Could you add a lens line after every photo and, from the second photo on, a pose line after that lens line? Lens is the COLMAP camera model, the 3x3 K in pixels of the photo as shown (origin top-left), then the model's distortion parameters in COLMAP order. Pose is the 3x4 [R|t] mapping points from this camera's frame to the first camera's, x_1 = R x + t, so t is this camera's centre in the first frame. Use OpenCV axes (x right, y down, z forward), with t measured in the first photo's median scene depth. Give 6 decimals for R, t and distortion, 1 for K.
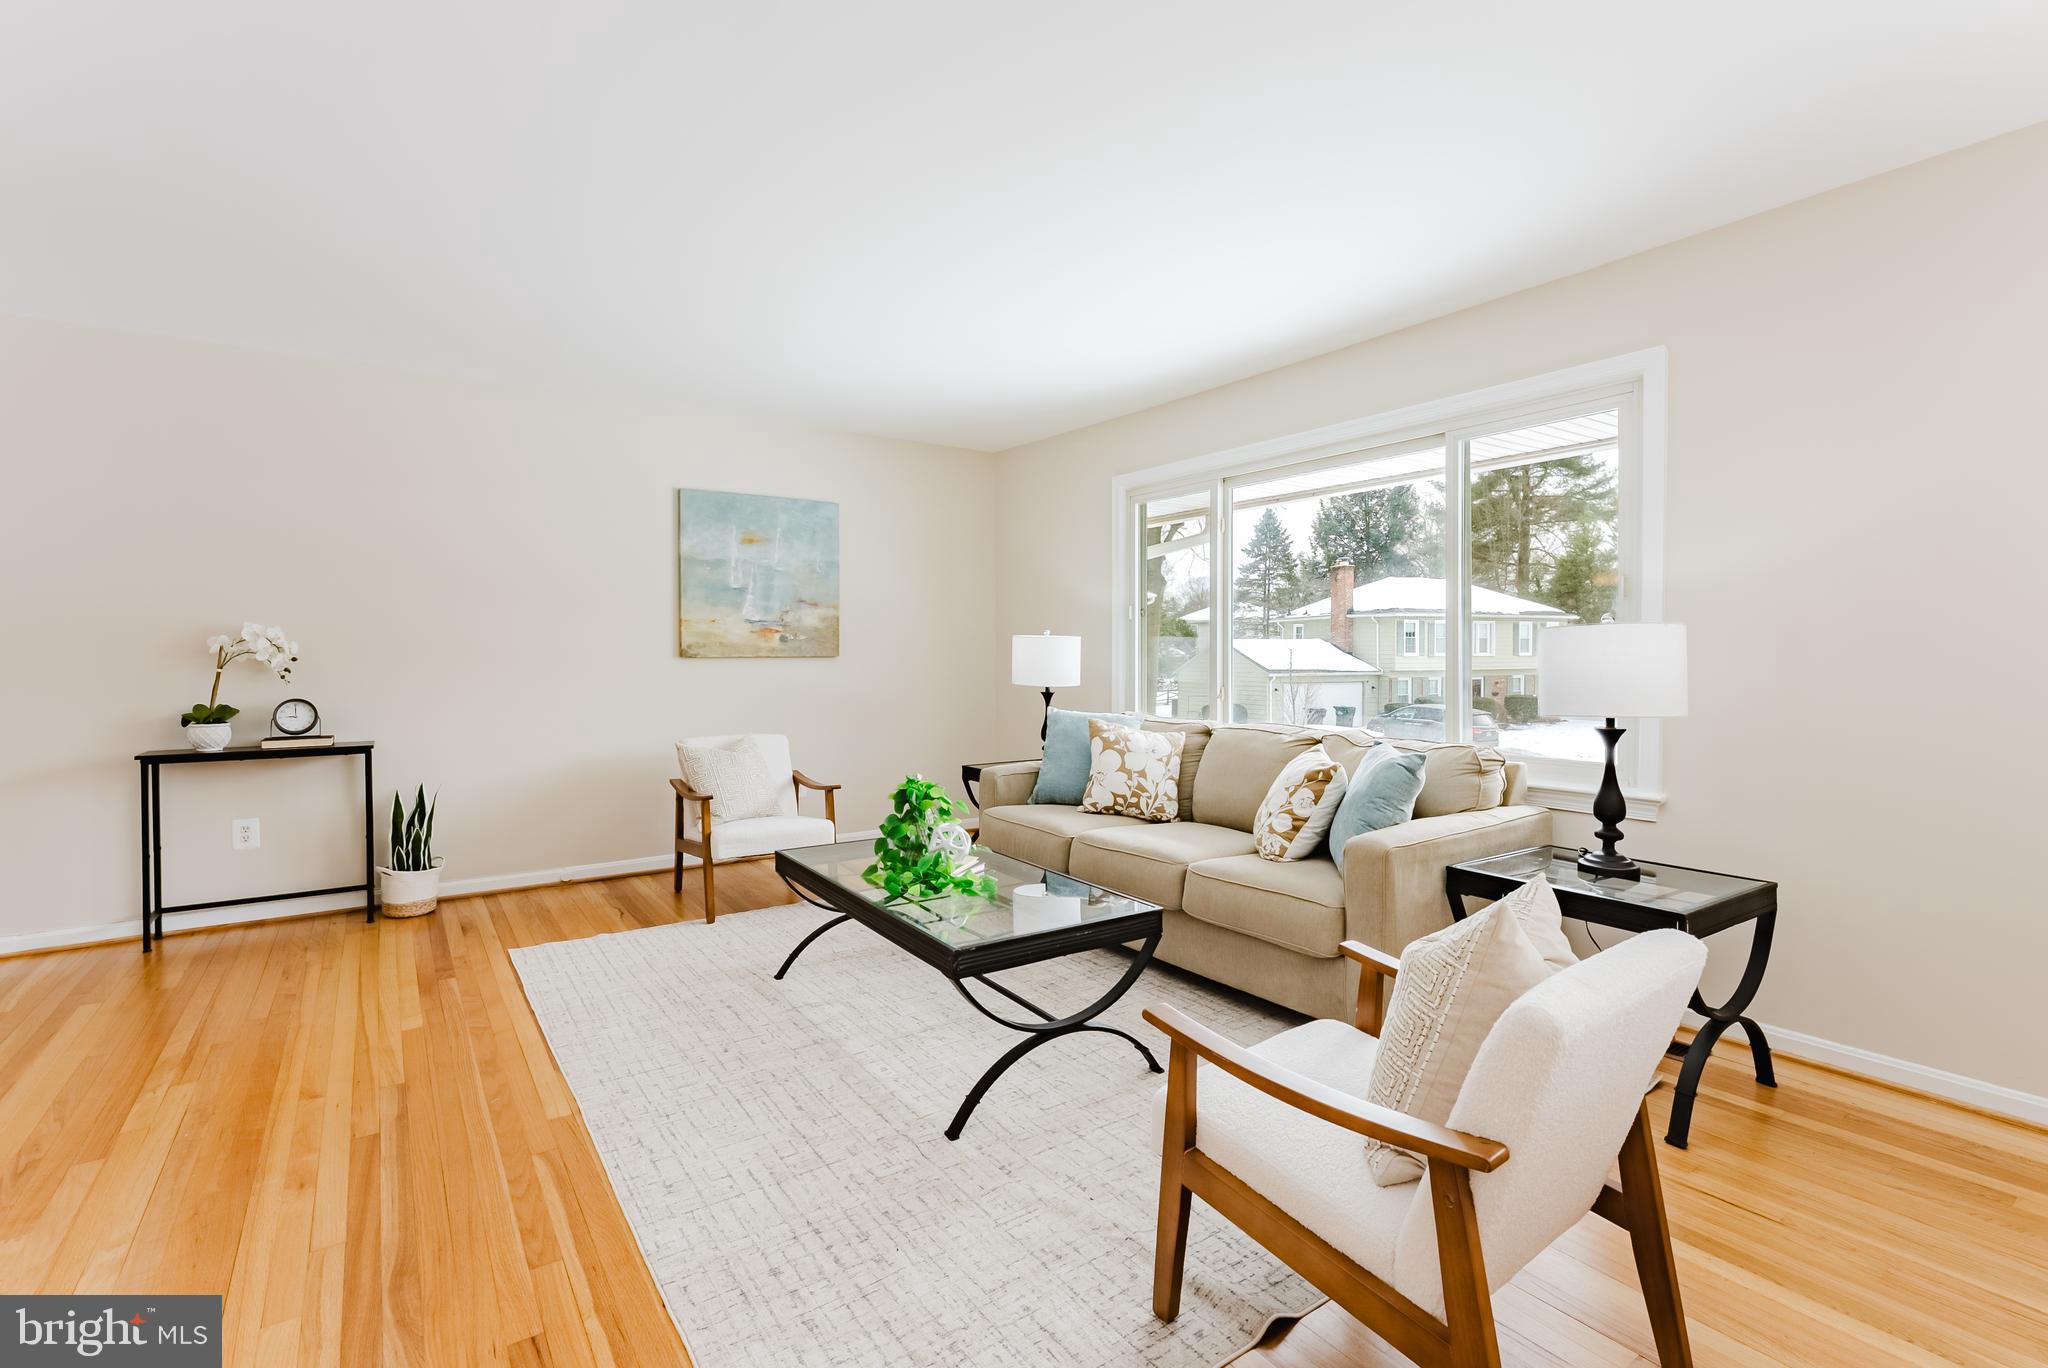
lens RADIAL K [[927.7, 0, 1032.8], [0, 927.7, 668.1], [0, 0, 1]] dist [-0.001138, 0.000231]
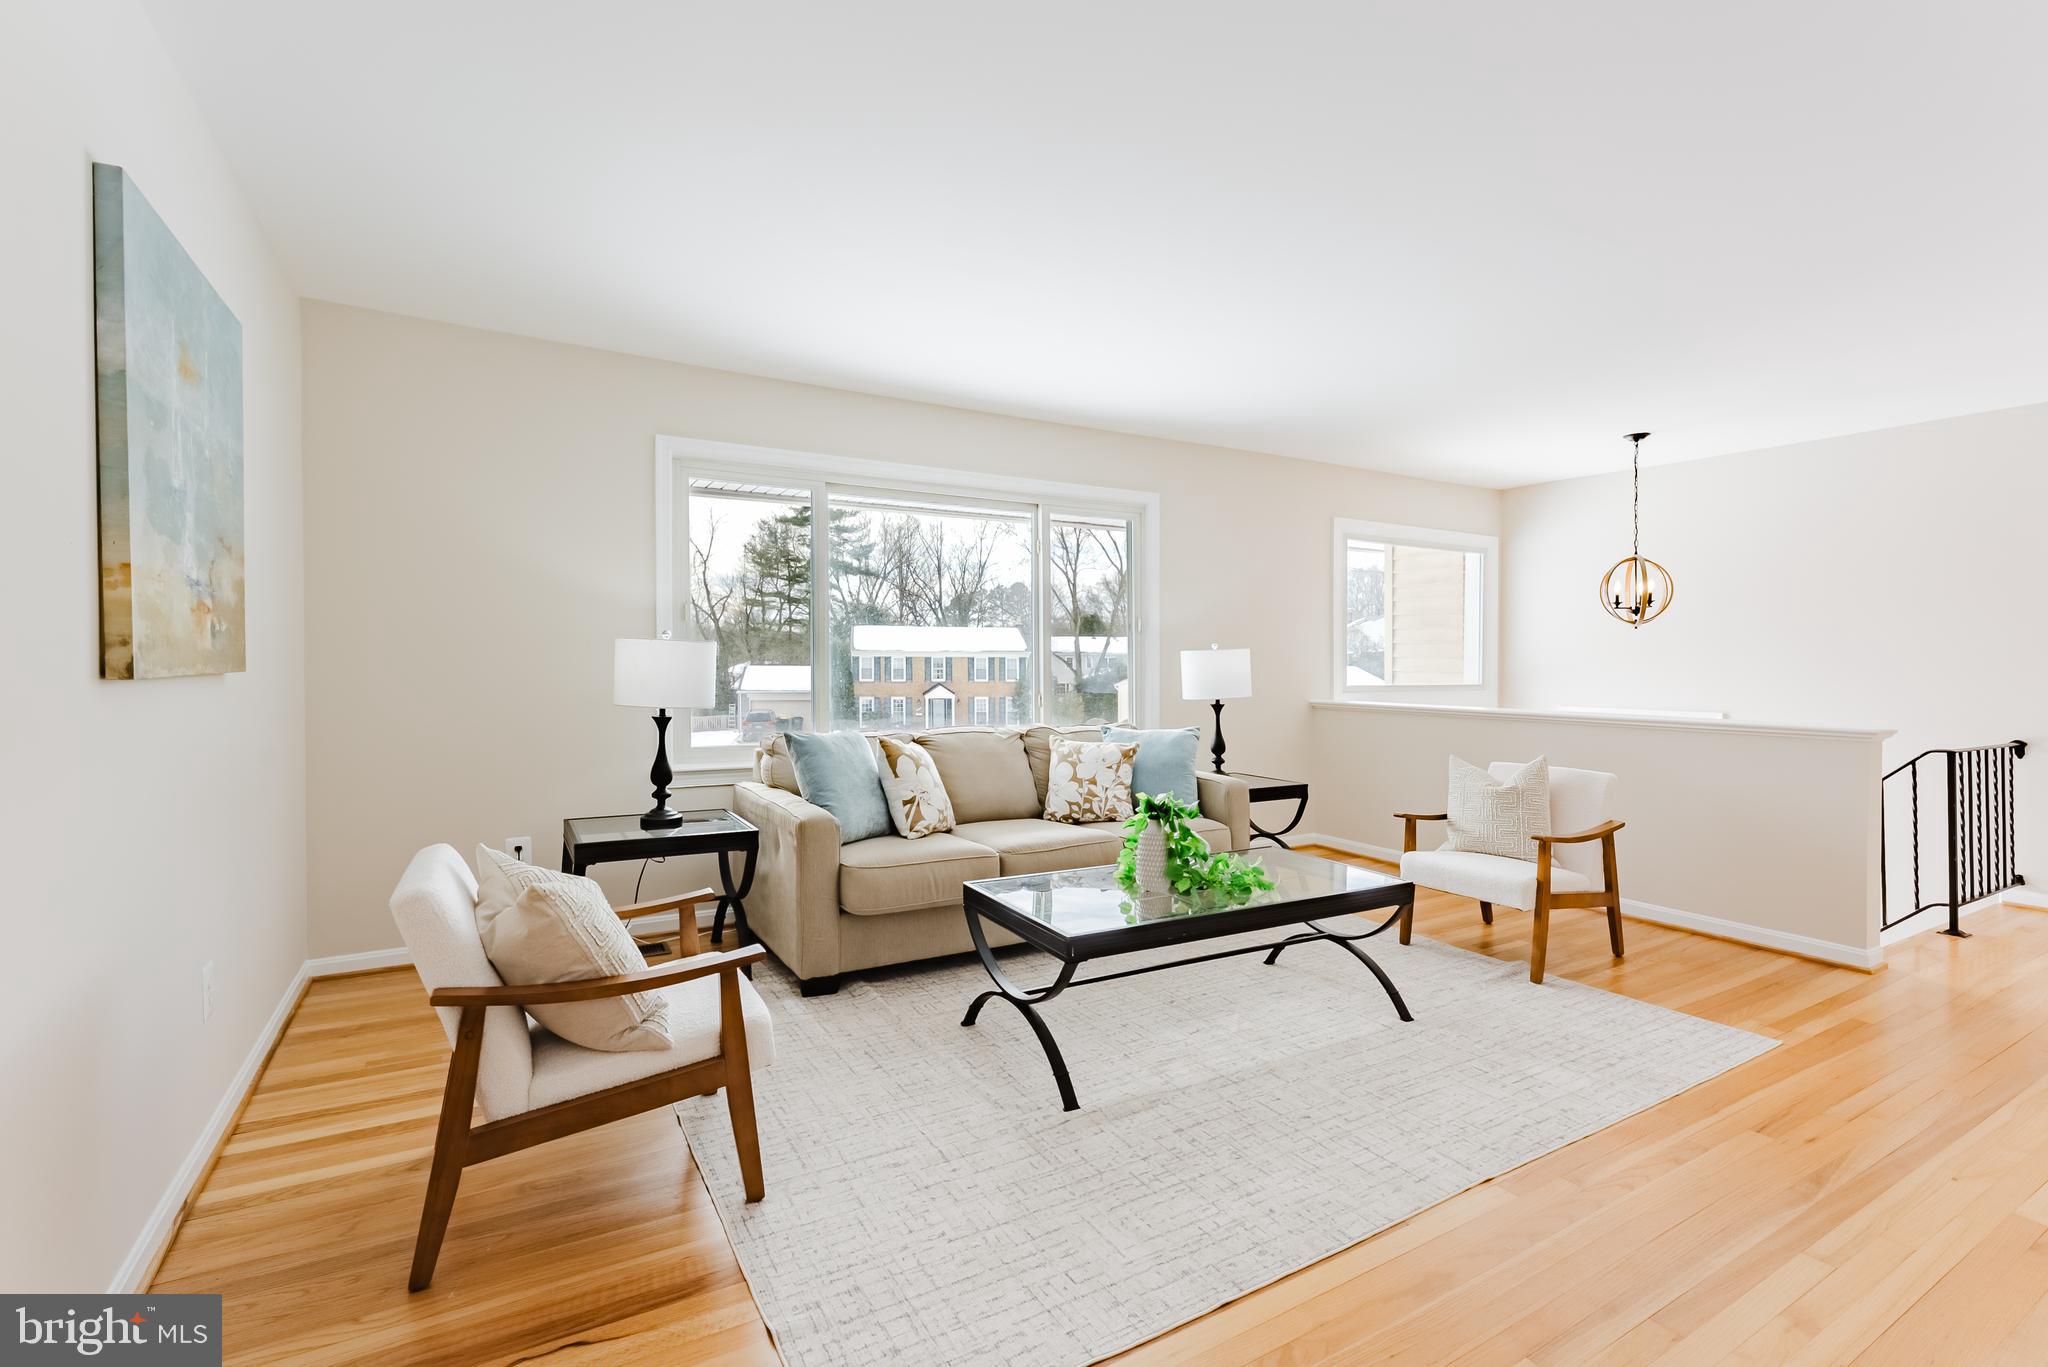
lens RADIAL K [[927.7, 0, 1024.0], [0, 927.7, 669.6], [0, 0, 1]] dist [-0.001138, 0.000231]
pose [[0.086898, -0.010804, 0.996159, -0.859608], [0.011529, 0.999885, 0.009839, -0.018965], [-0.996151, 0.010629, 0.087012, 0.828012]]
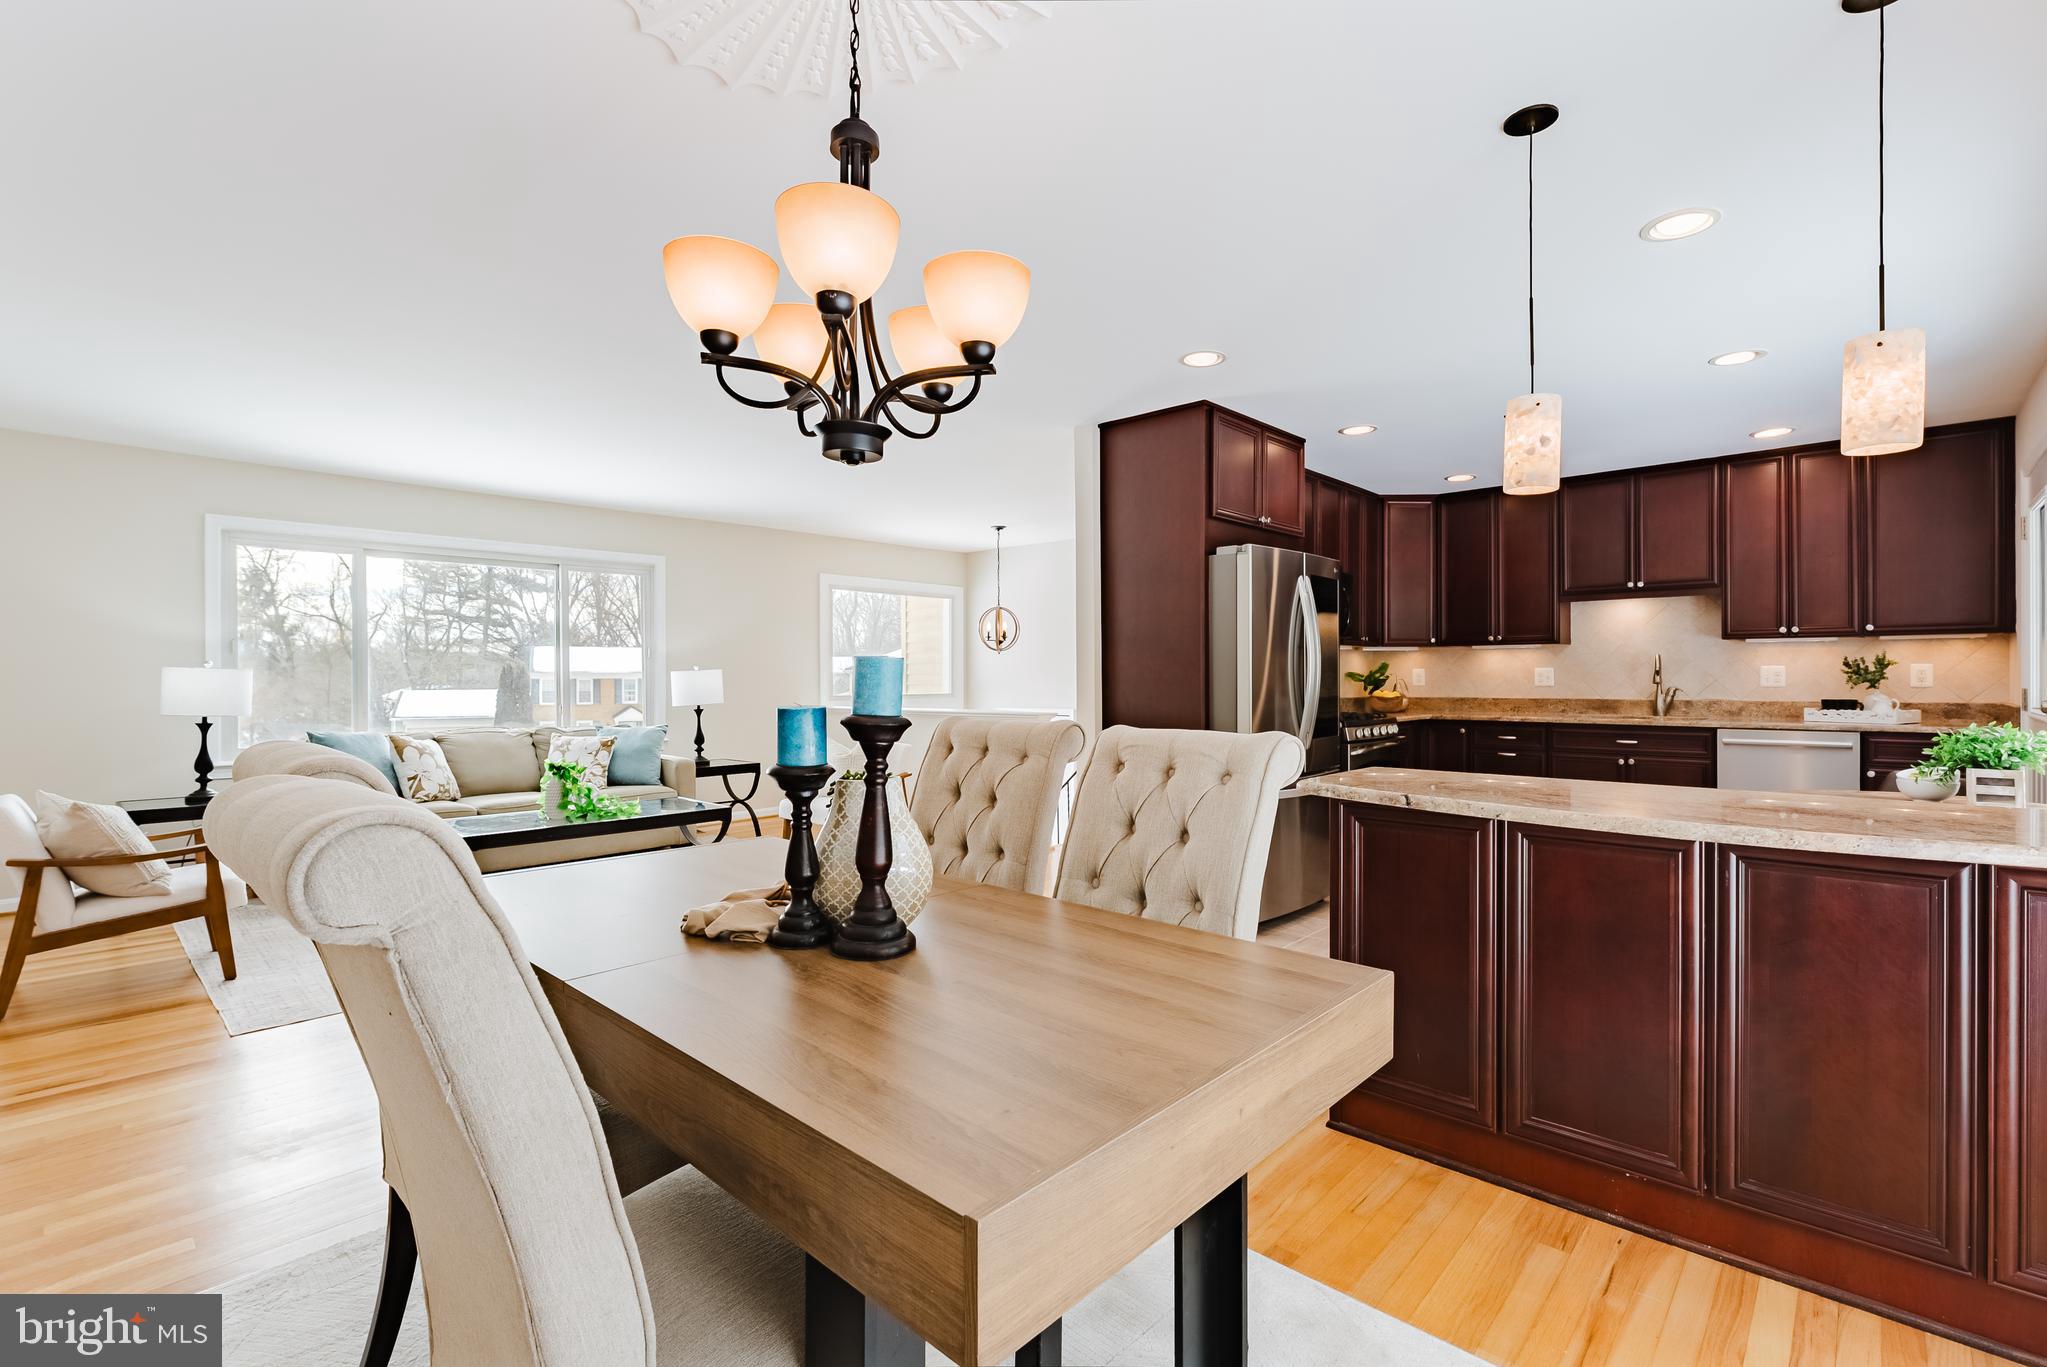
lens RADIAL K [[927.3, 0, 1023.9], [0, 927.3, 665.4], [0, 0, 1]] dist [-0.001138, 0.000231]
pose [[-0.201110, 0.014843, 0.979456, -1.442386], [0.022872, 0.999684, -0.010453, -0.007352], [-0.979302, 0.020300, -0.201385, 0.422146]]
